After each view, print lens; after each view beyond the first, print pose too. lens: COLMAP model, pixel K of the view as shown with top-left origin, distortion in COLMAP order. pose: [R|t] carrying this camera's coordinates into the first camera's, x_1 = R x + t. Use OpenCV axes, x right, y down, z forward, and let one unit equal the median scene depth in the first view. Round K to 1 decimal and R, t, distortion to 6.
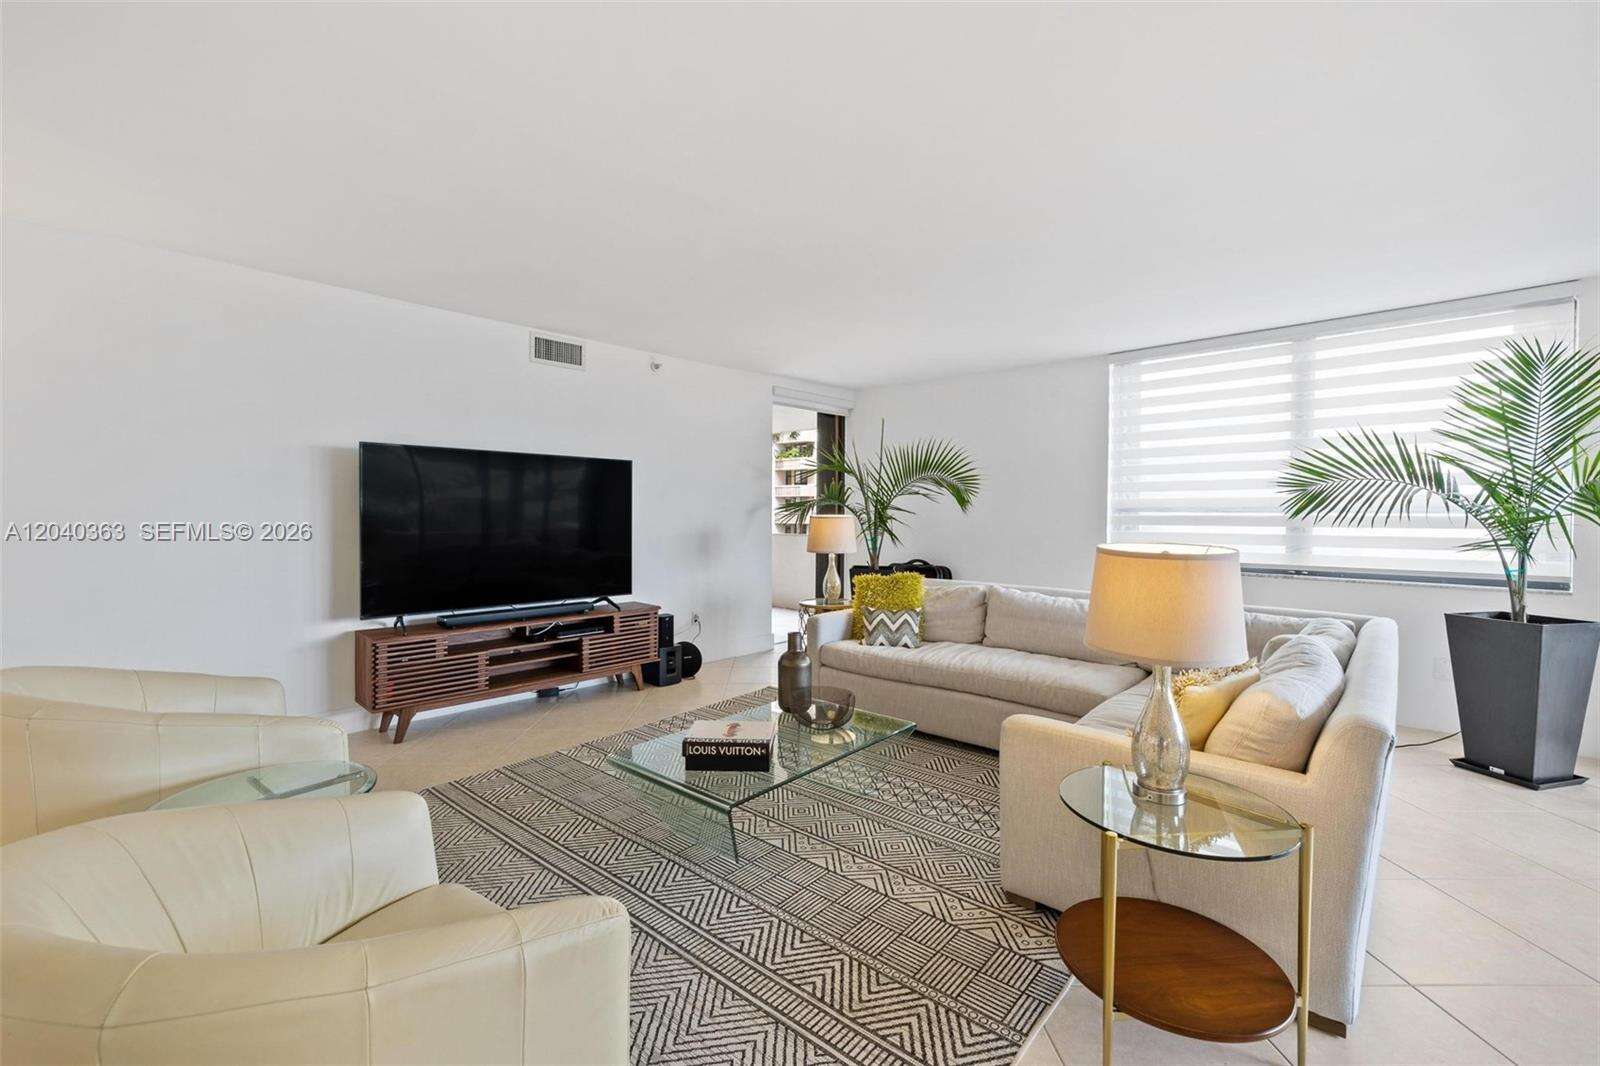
lens RADIAL K [[678.6, 0, 792.5], [0, 678.6, 526.1], [0, 0, 1]] dist [0.010129, 0.000004]
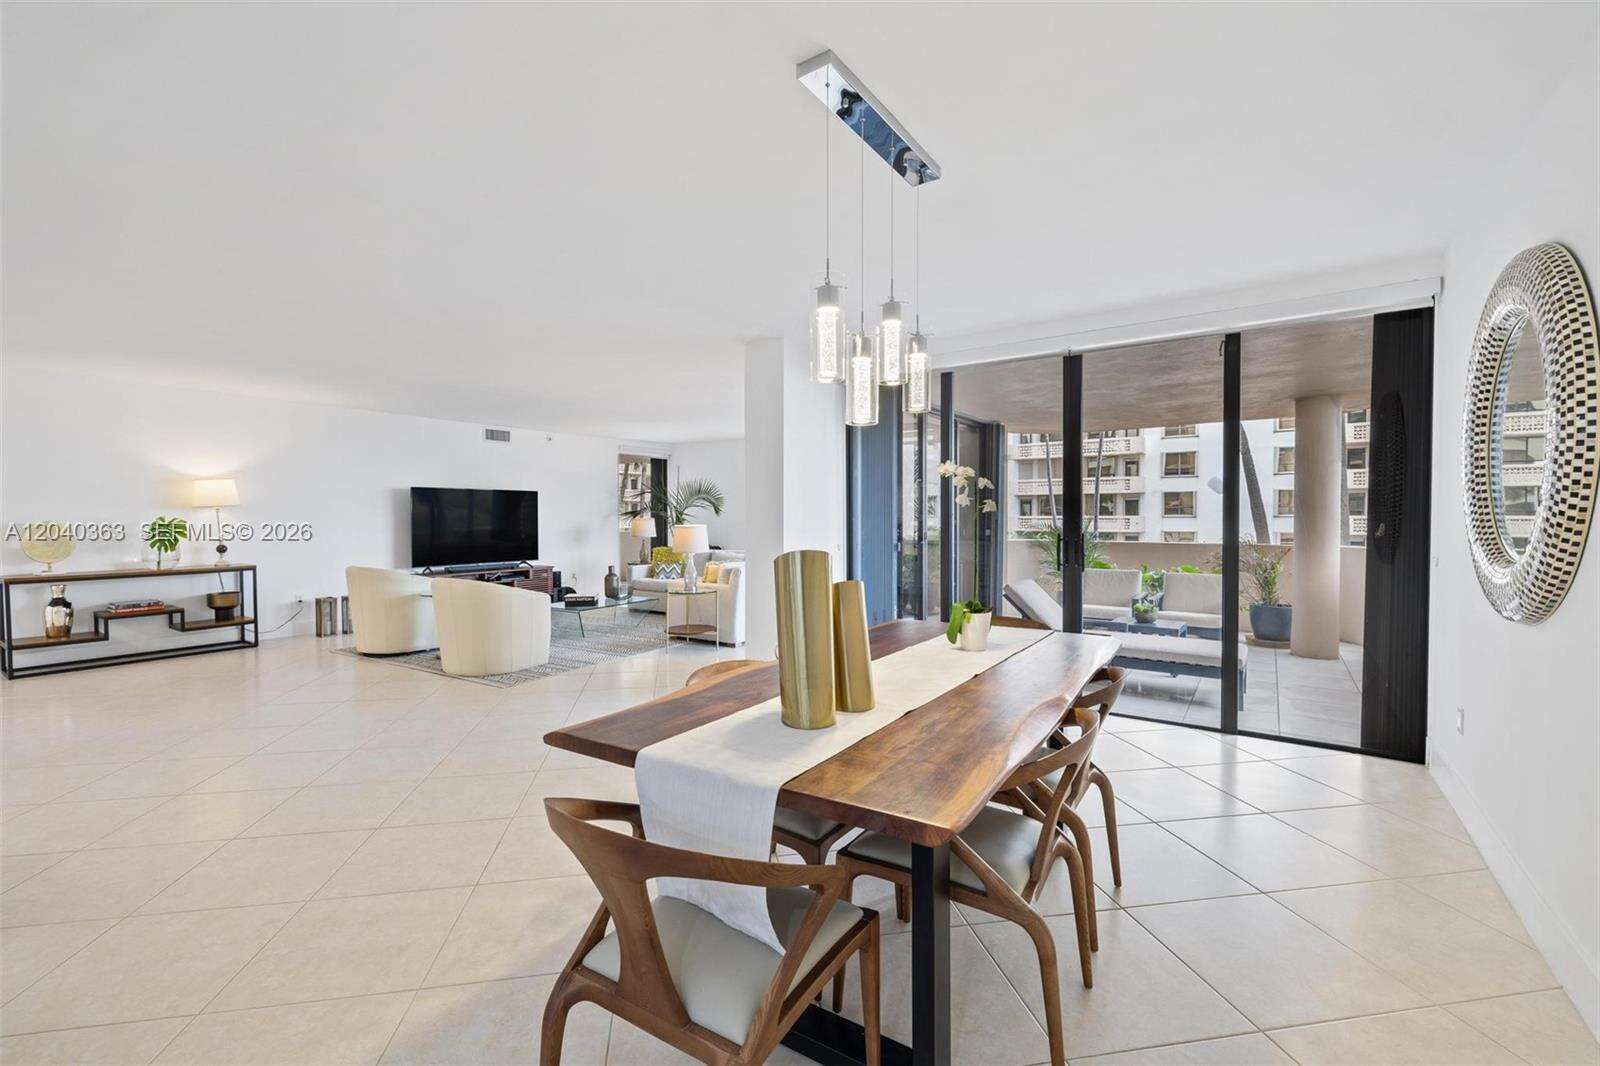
lens RADIAL K [[684.3, 0, 795.6], [0, 684.3, 528.4], [0, 0, 1]] dist [-0.000009, 0.000031]
pose [[0.988122, -0.012623, 0.153150, 0.203988], [0.013237, 0.999908, -0.002990, 0.027258], [-0.153098, 0.004982, 0.988198, -1.115585]]
